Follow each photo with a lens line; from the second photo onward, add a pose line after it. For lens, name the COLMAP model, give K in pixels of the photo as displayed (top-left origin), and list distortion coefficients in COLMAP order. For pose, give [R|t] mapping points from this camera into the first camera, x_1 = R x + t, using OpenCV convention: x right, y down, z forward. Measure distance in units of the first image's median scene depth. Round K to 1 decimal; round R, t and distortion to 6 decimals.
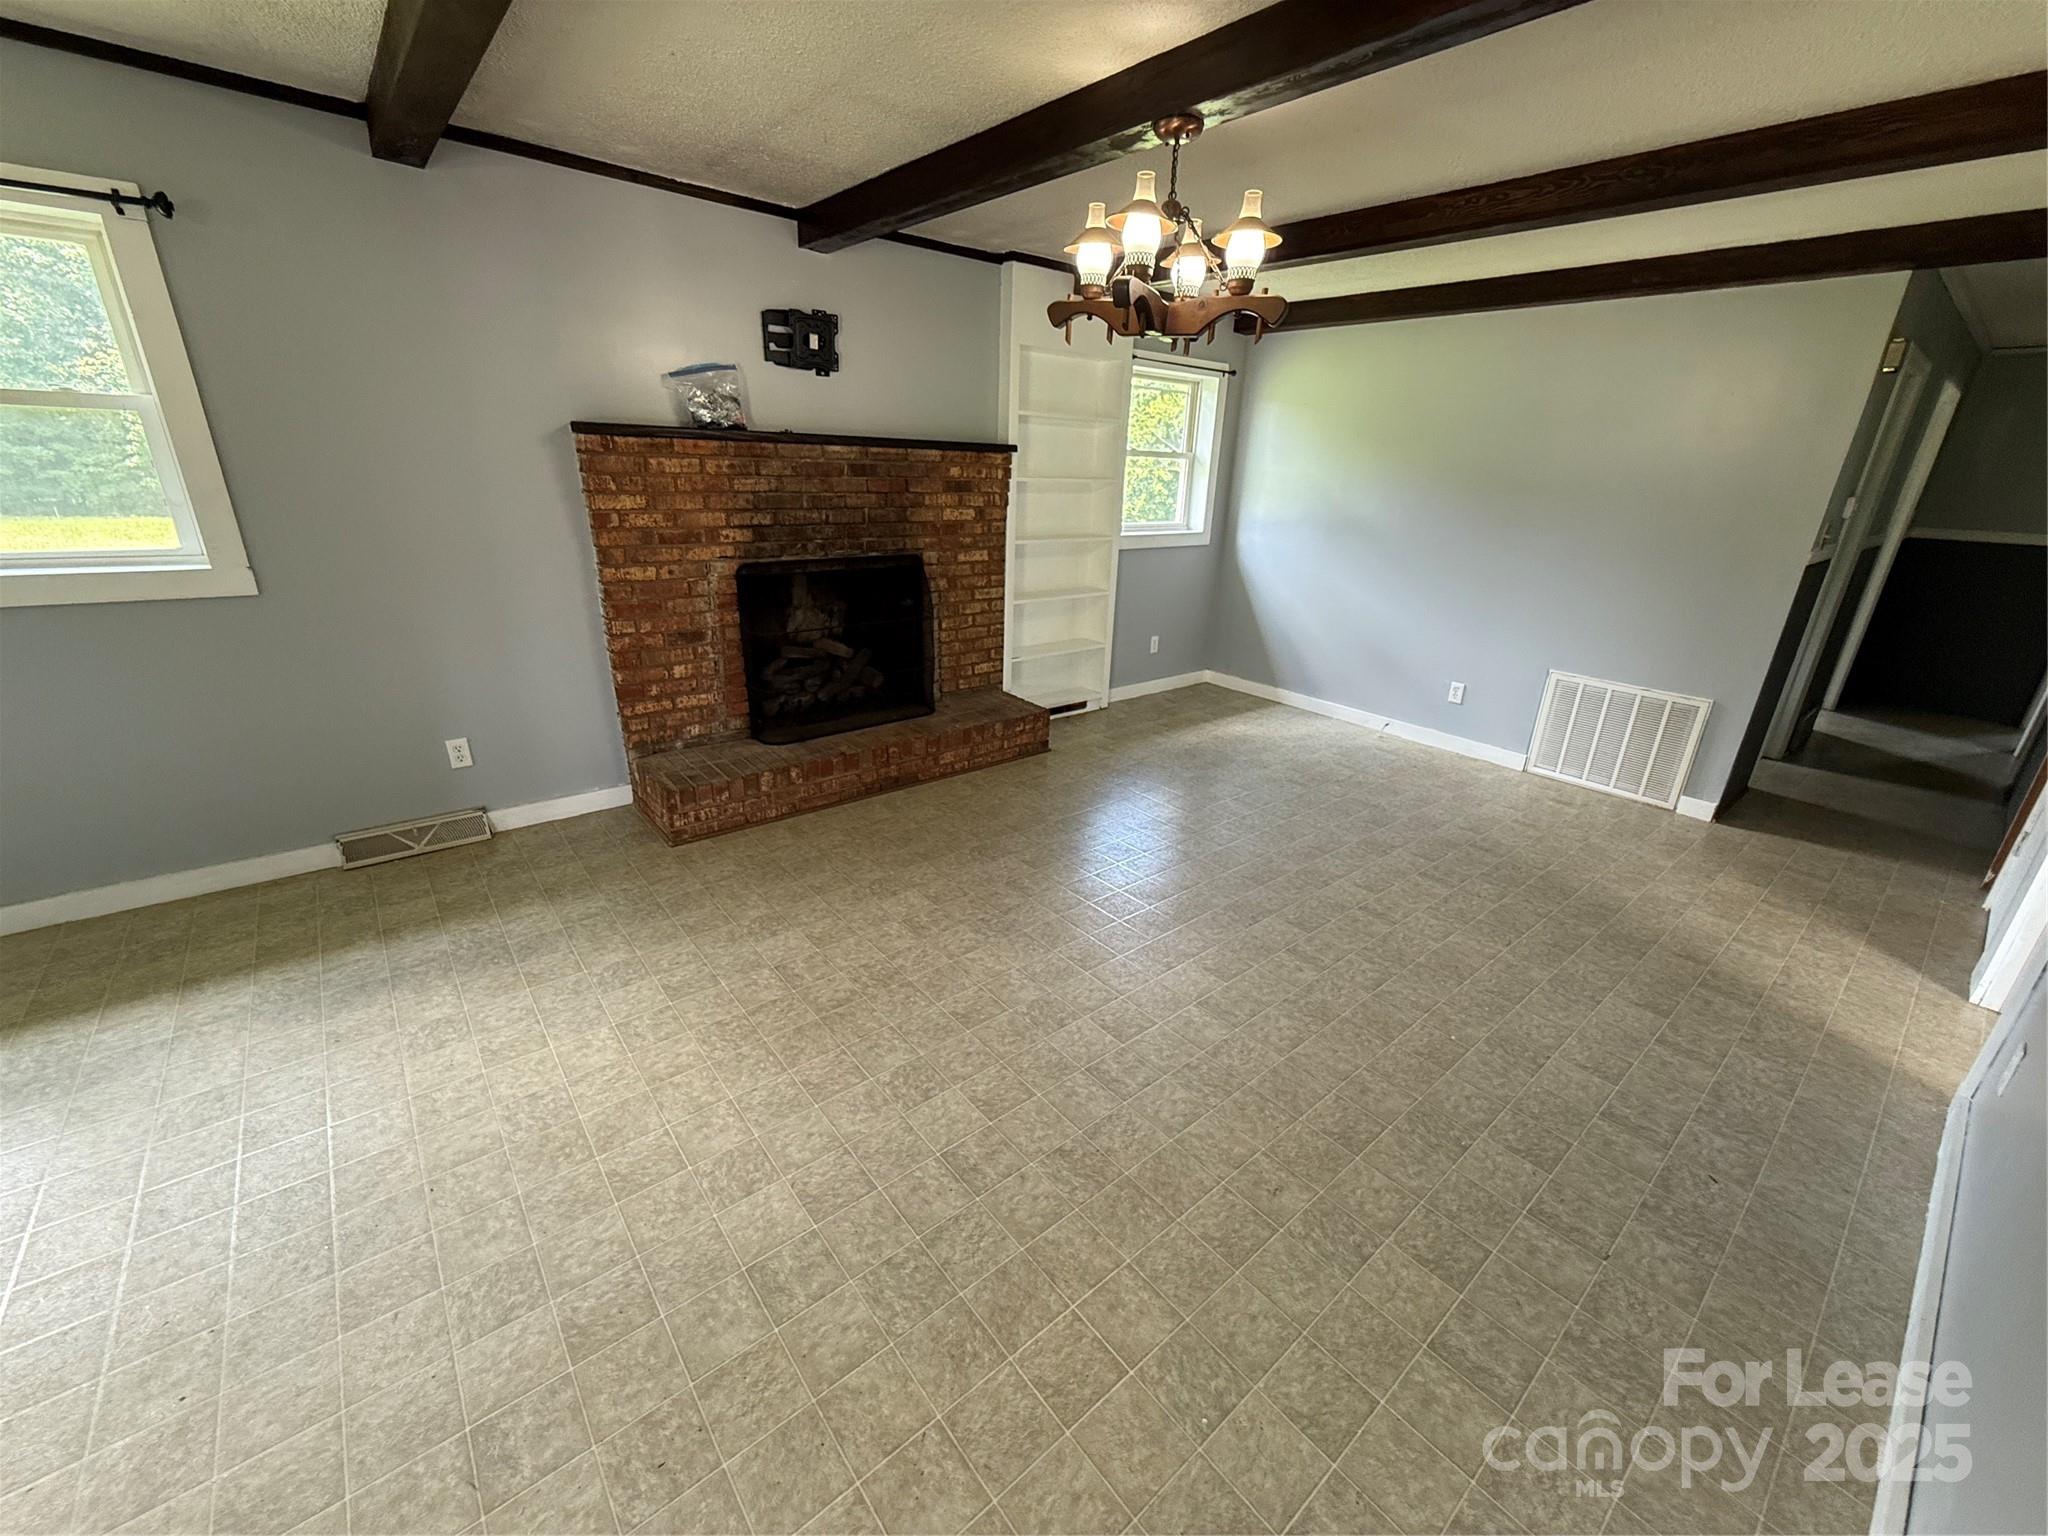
lens RADIAL K [[816.1, 0, 1031.5], [0, 816.1, 768.1], [0, 0, 1]] dist [-0.002437, 0.000321]
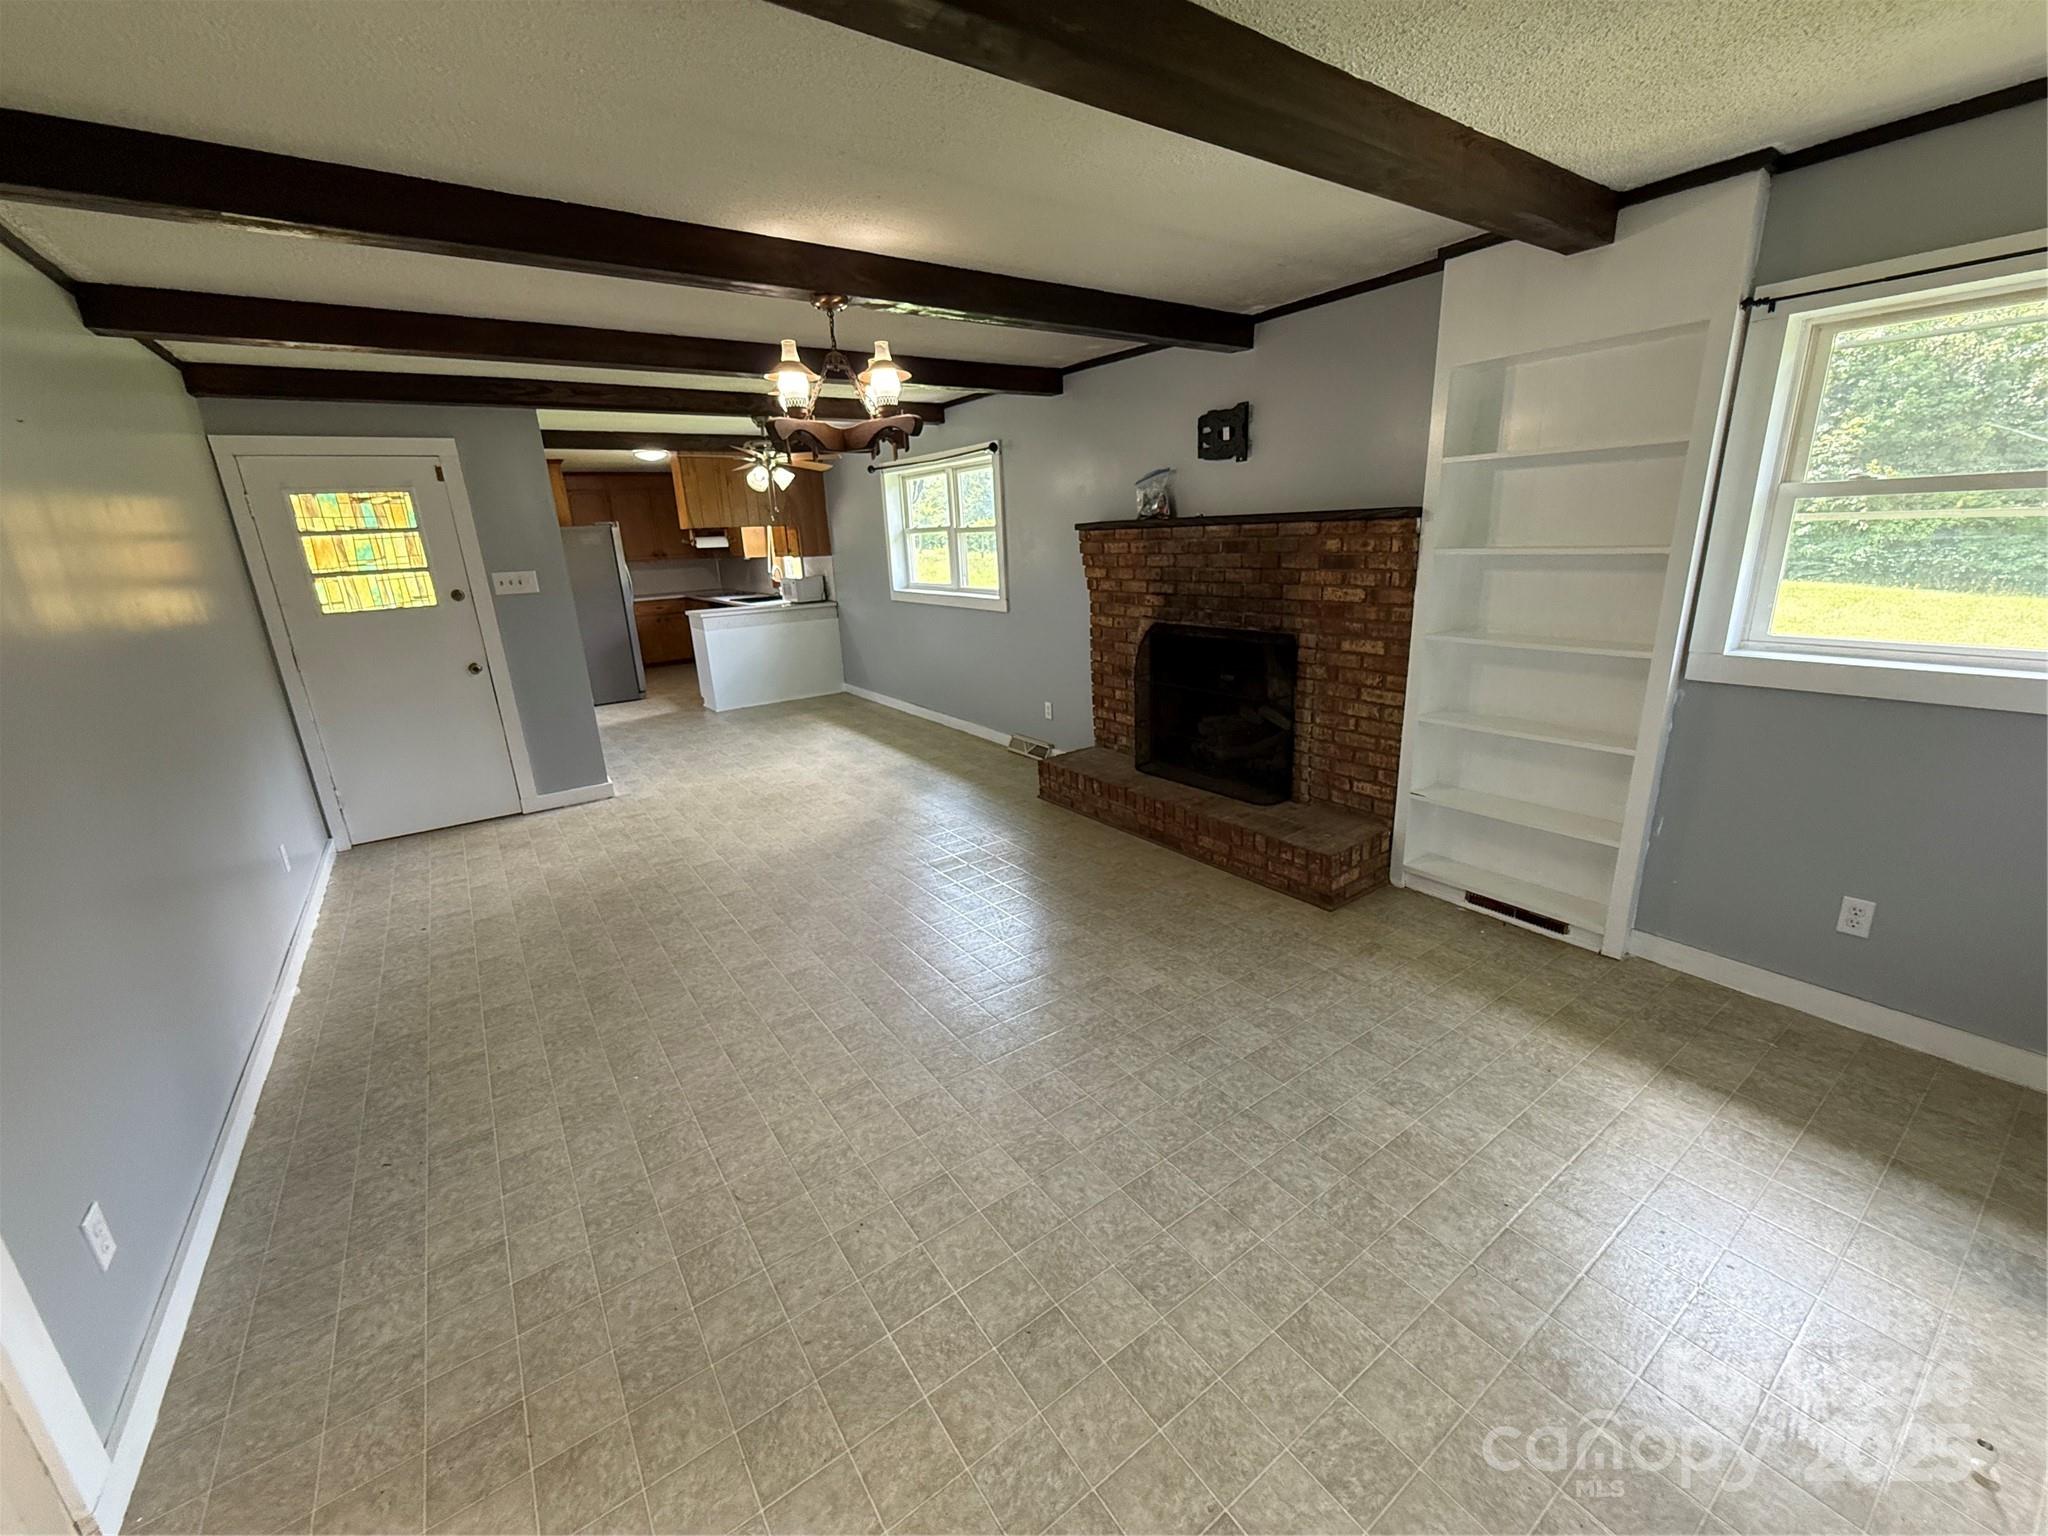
lens RADIAL K [[816.1, 0, 1031.5], [0, 816.1, 768.1], [0, 0, 1]] dist [-0.002437, 0.000321]
pose [[-0.077700, 0.248359, -0.965547, 0.813517], [-0.315248, 0.912663, 0.260125, -0.276648], [0.945823, 0.324598, 0.007381, 0.782039]]
